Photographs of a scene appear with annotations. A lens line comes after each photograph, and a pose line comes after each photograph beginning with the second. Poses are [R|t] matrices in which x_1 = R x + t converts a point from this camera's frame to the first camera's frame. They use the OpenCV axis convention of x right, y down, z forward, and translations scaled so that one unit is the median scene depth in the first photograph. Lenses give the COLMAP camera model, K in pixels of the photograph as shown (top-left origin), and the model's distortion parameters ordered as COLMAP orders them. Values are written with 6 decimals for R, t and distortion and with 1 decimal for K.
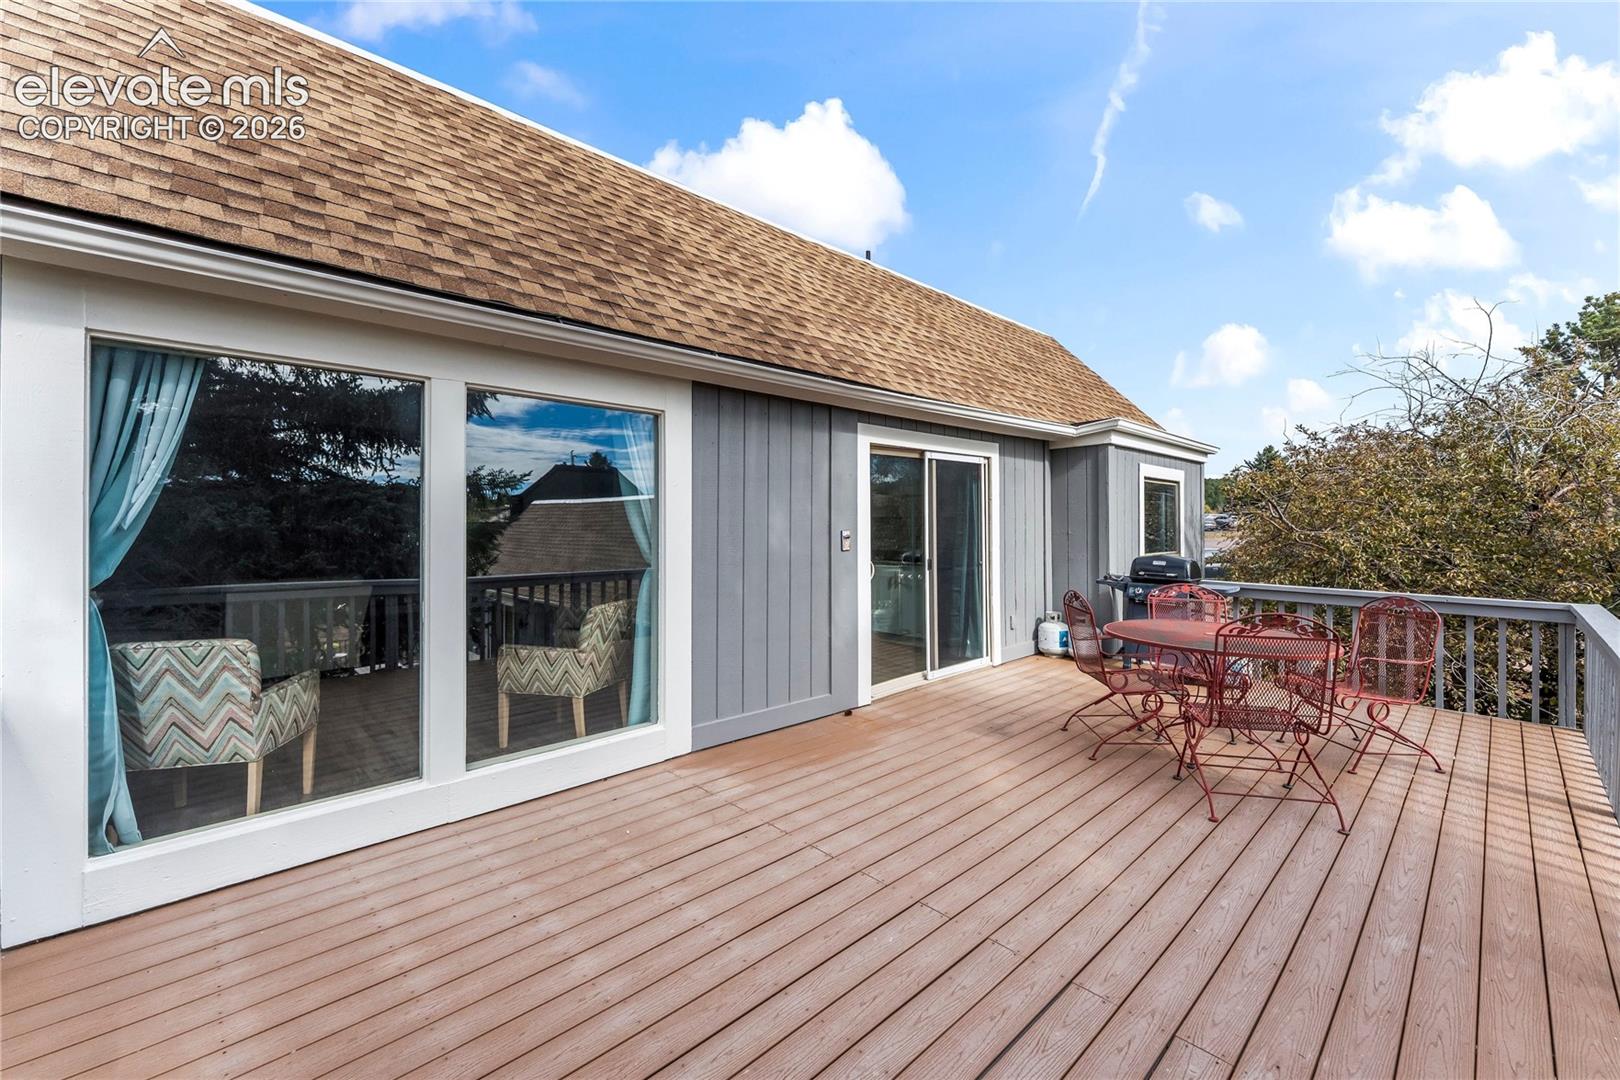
lens RADIAL K [[652.6, 0, 820.9], [0, 652.6, 526.7], [0, 0, 1]] dist [-0.000237, -0.000159]
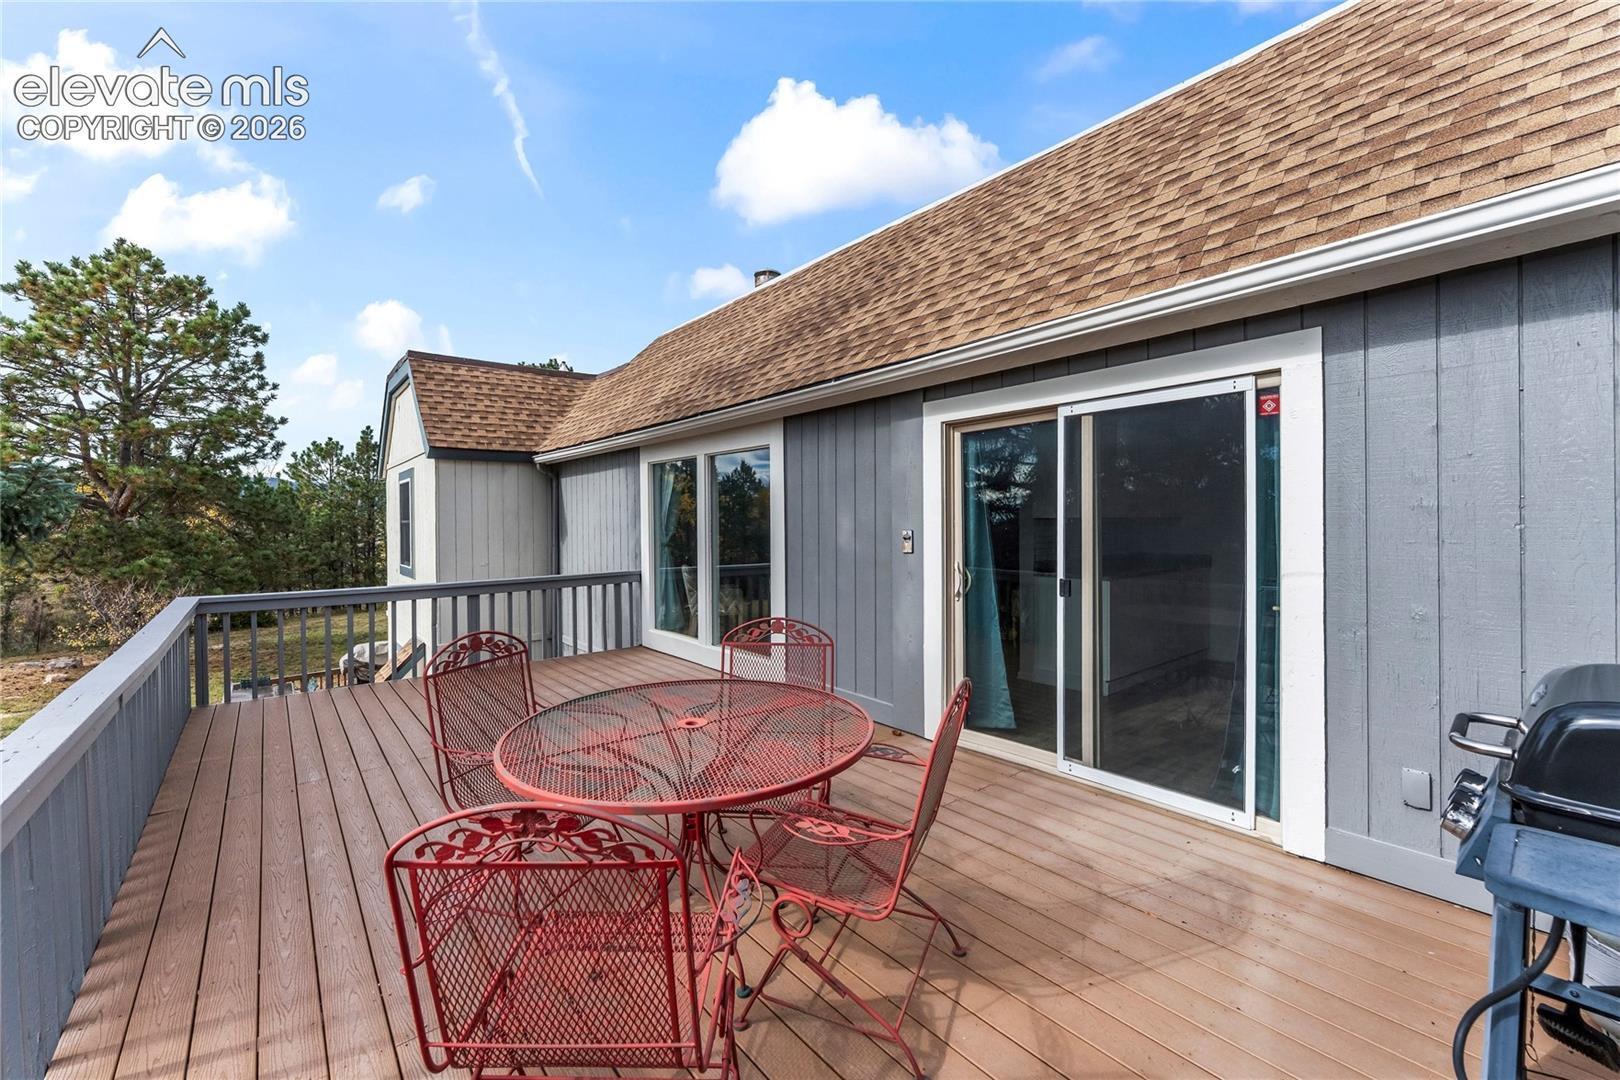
lens RADIAL K [[652.6, 0, 797.7], [0, 652.6, 534.6], [0, 0, 1]] dist [-0.000237, -0.000159]
pose [[-0.085199, 0.027483, -0.995985, 0.917917], [0.009410, 0.999597, 0.026778, -0.013775], [0.996319, -0.007091, -0.085424, 0.912665]]
